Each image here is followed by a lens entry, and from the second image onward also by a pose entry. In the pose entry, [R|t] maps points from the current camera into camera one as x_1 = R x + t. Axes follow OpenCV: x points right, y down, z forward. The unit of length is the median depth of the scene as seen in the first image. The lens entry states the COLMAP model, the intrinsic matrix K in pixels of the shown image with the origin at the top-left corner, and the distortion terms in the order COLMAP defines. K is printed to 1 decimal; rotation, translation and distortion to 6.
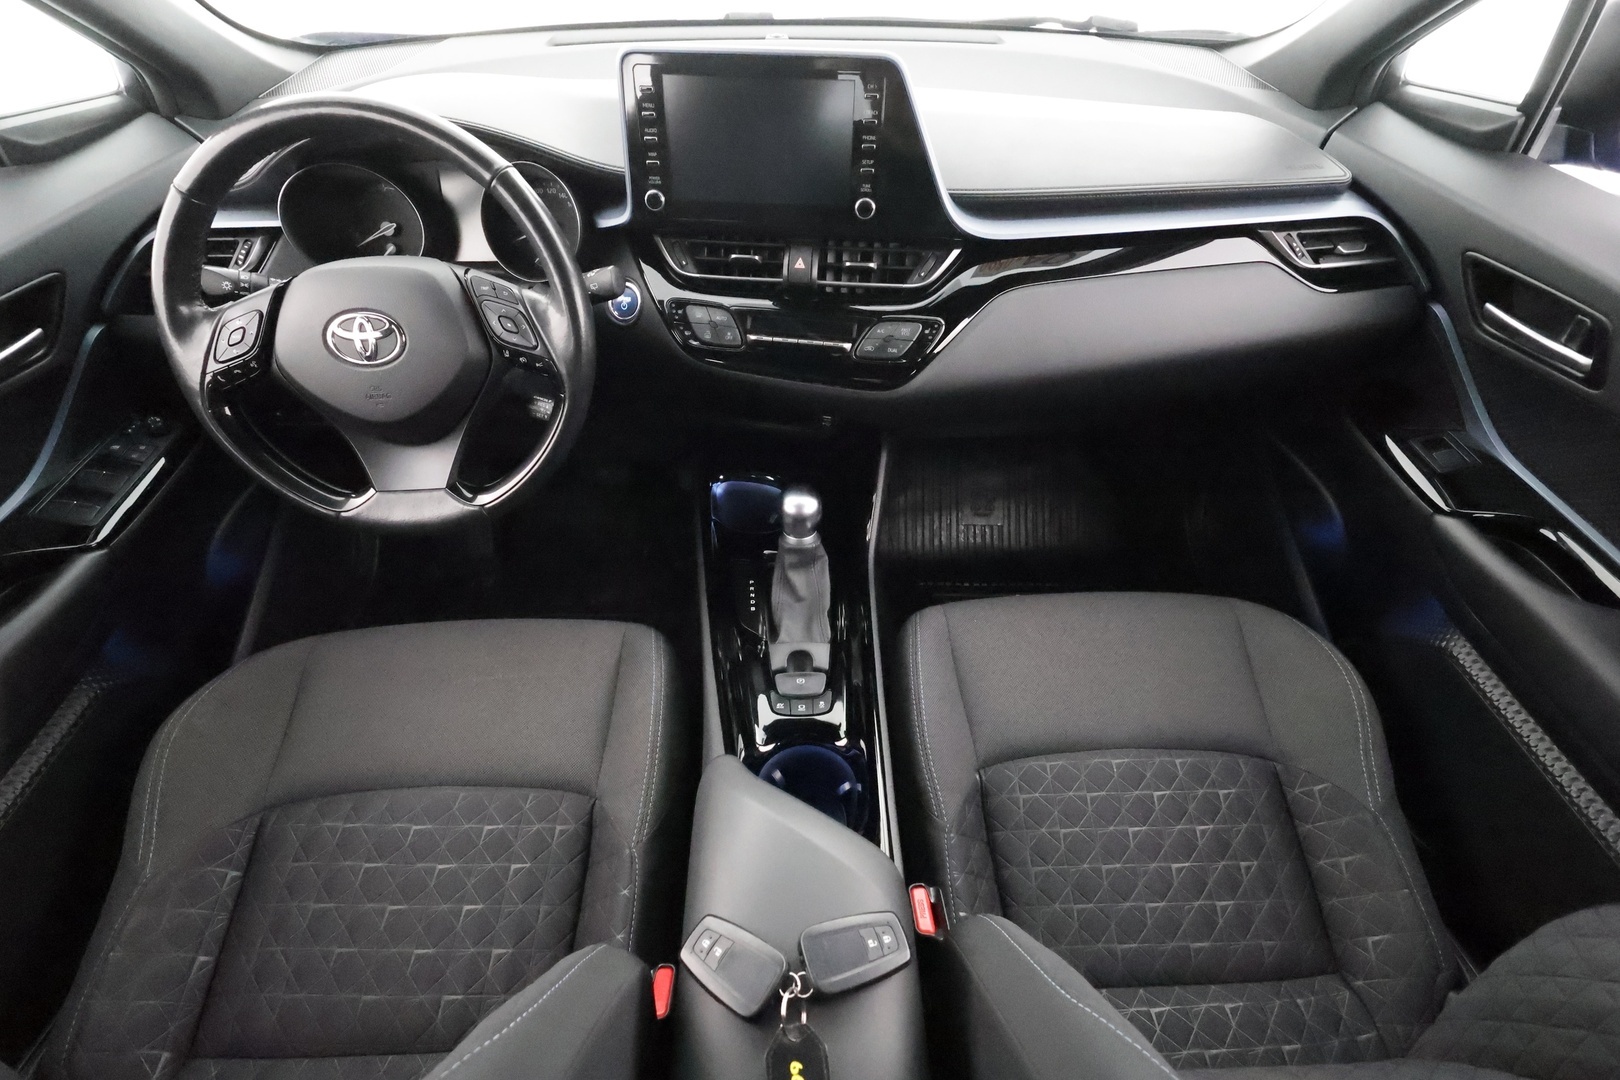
lens RADIAL K [[756.3, 0, 811.5], [0, 756.3, 543.0], [0, 0, 1]] dist [0.002903, -0.000710]
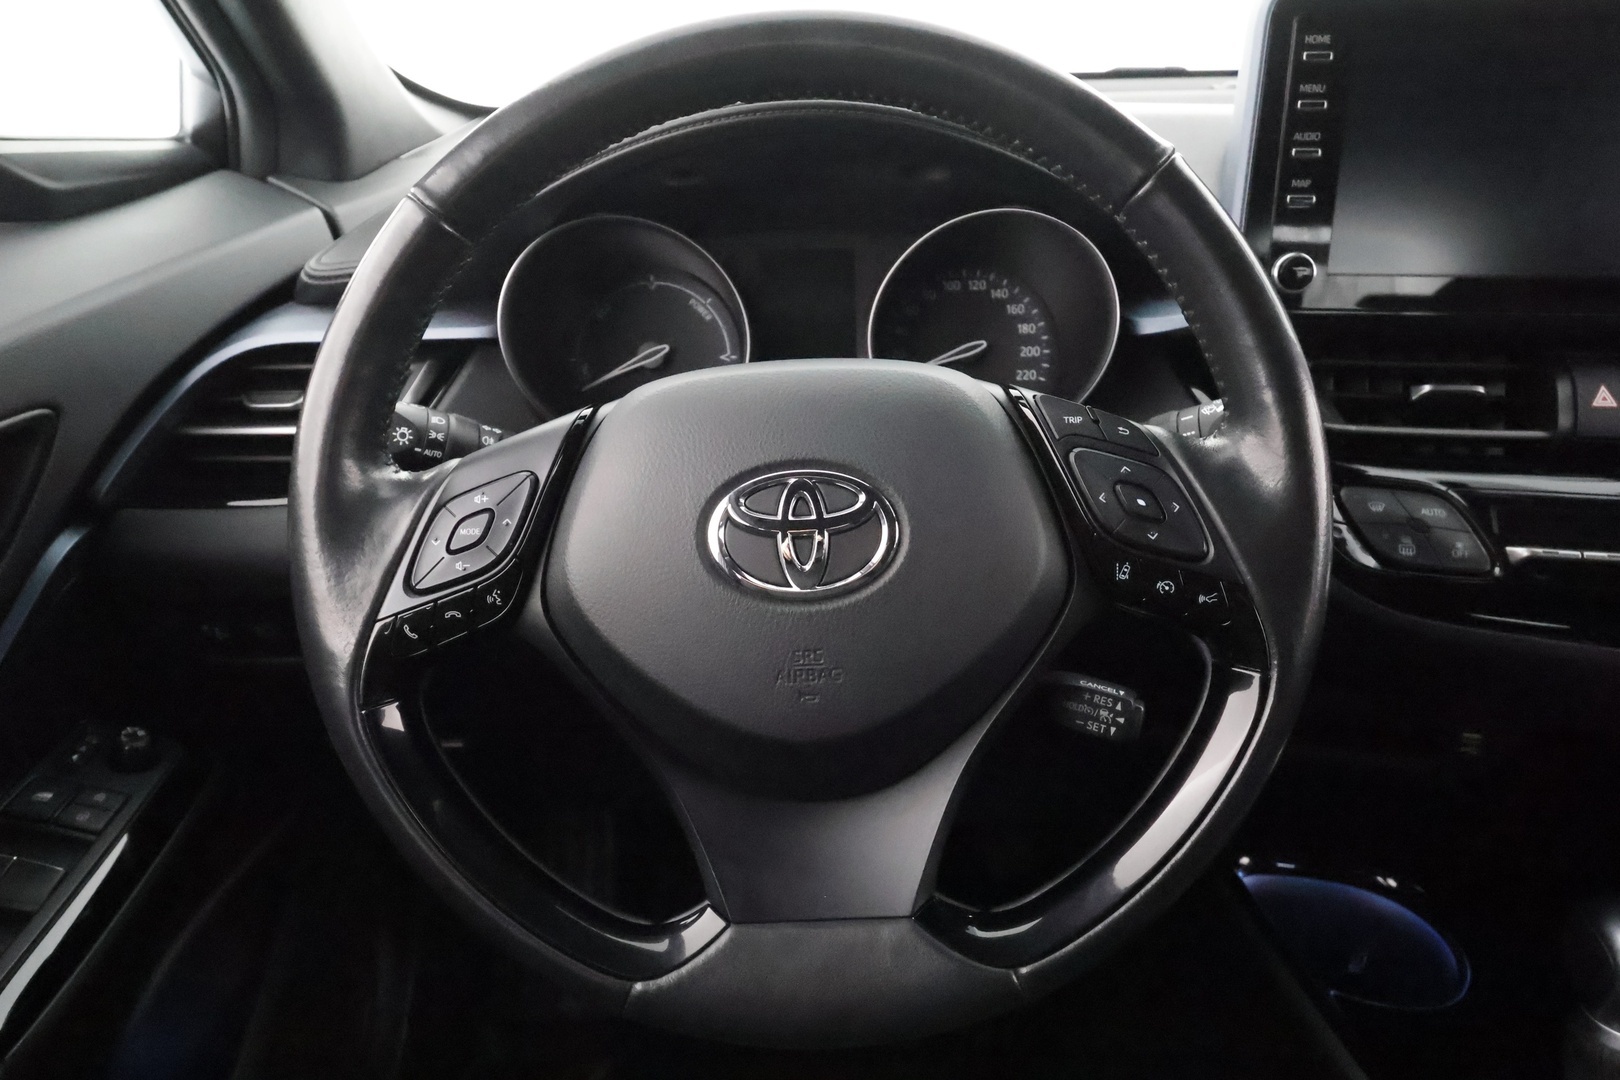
lens RADIAL K [[1161.7, 0, 802.3], [0, 1161.7, 541.7], [0, 0, 1]] dist [0.011184, -0.010708]
pose [[0.999098, -0.001803, -0.042427, -0.466015], [-0.012161, 0.945104, -0.326543, -0.052699], [0.040687, 0.326765, 0.944230, 0.346686]]
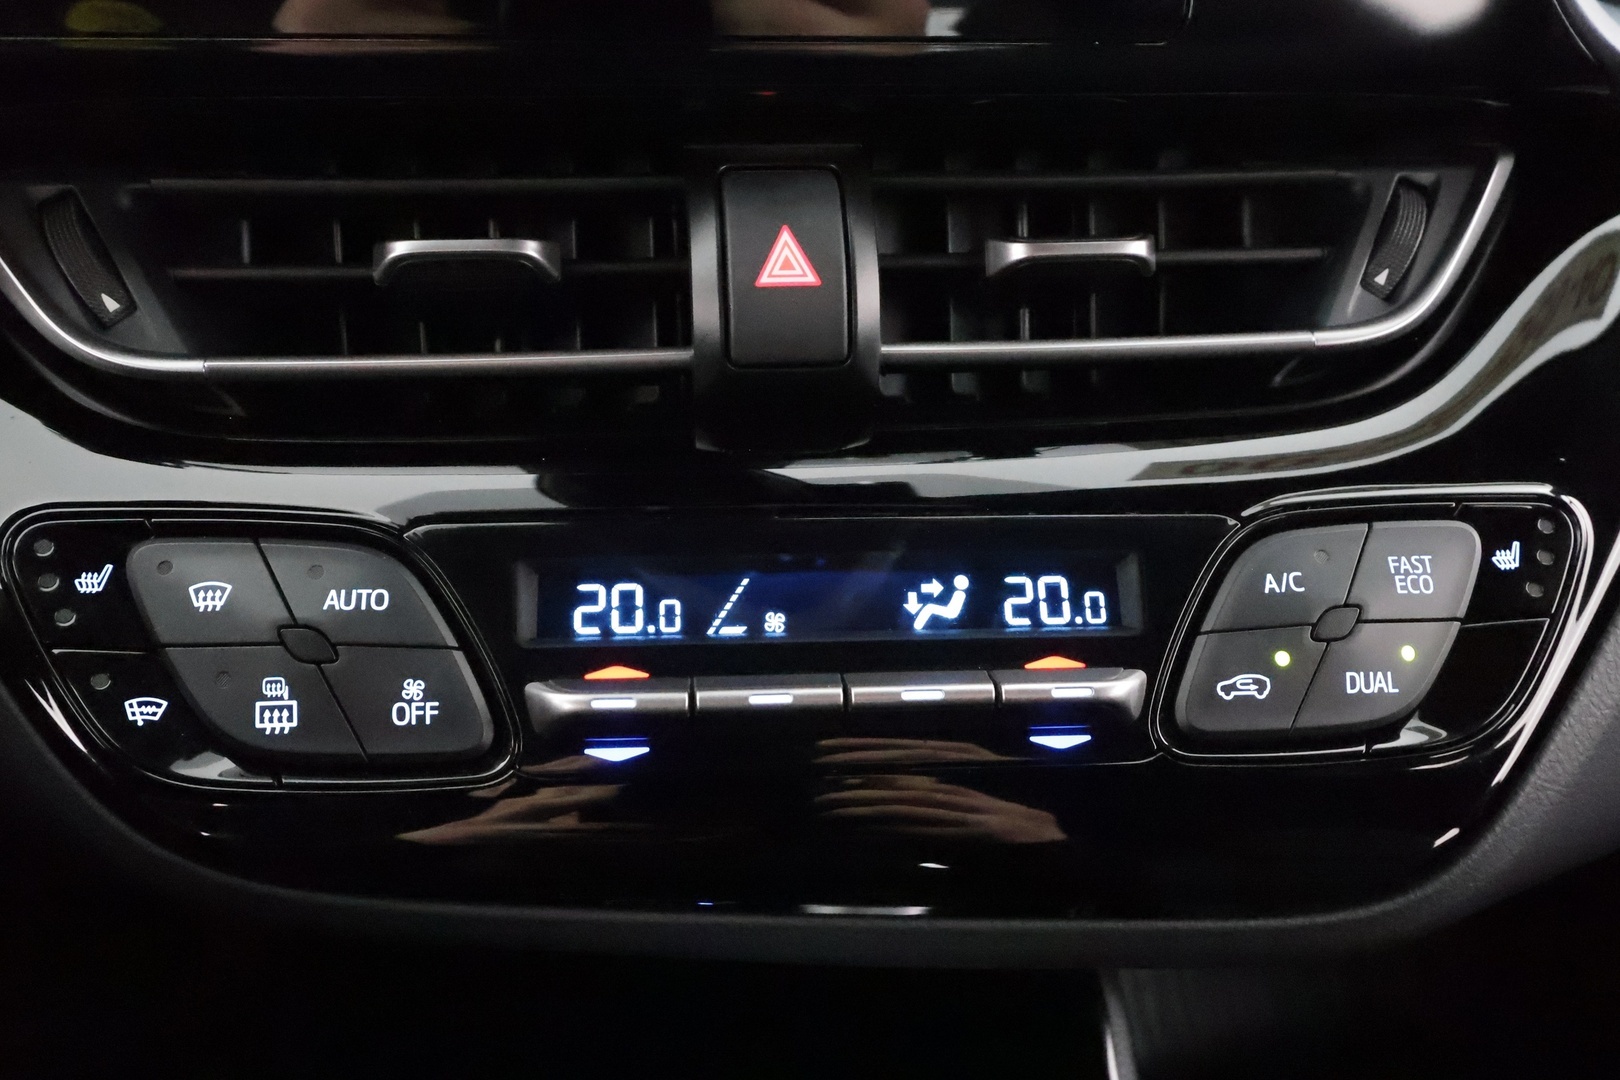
lens RADIAL K [[1276.9, 0, 804.7], [0, 1276.9, 534.9], [0, 0, 1]] dist [0.001383, -0.013157]
pose [[0.974394, -0.099736, 0.201518, -0.078914], [0.136822, 0.974213, -0.179413, -0.249543], [-0.178427, 0.202391, 0.962913, 0.716591]]
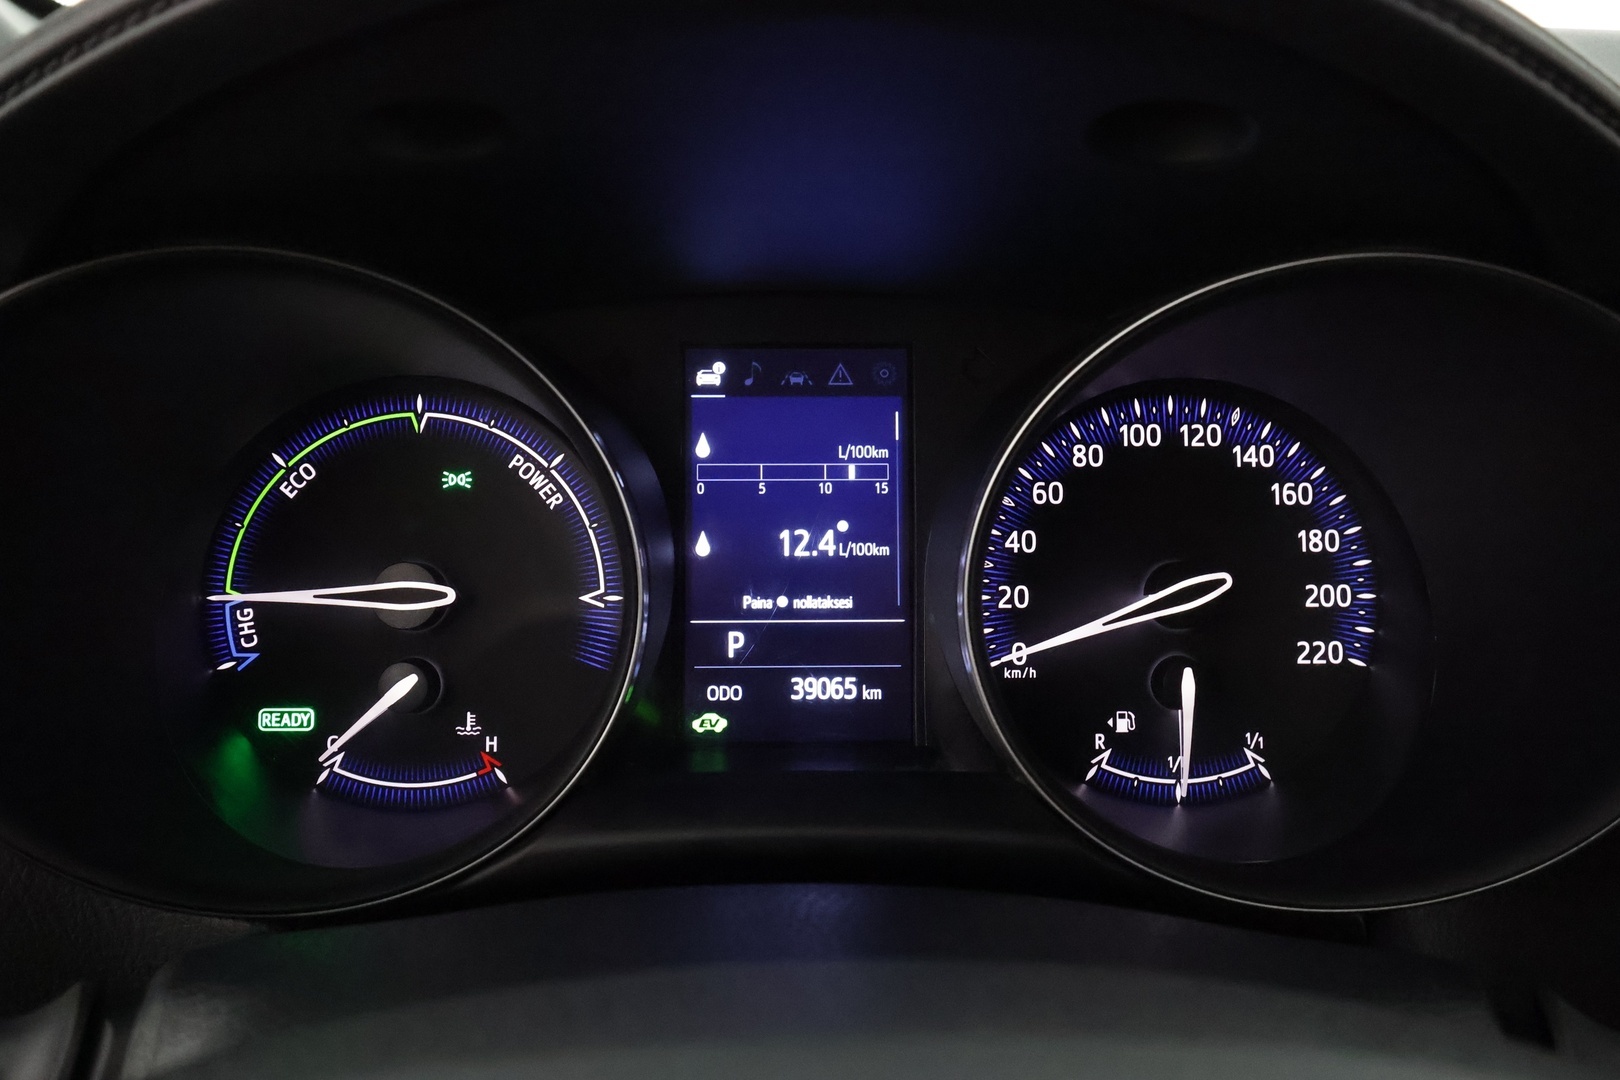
lens RADIAL K [[1276.9, 0, 811.0], [0, 1276.9, 542.2], [0, 0, 1]] dist [0.001383, -0.013157]
pose [[0.999927, 0.010768, -0.005556, -0.491237], [-0.012079, 0.921908, -0.387222, -0.327028], [0.000952, 0.387260, 0.921970, 0.746487]]
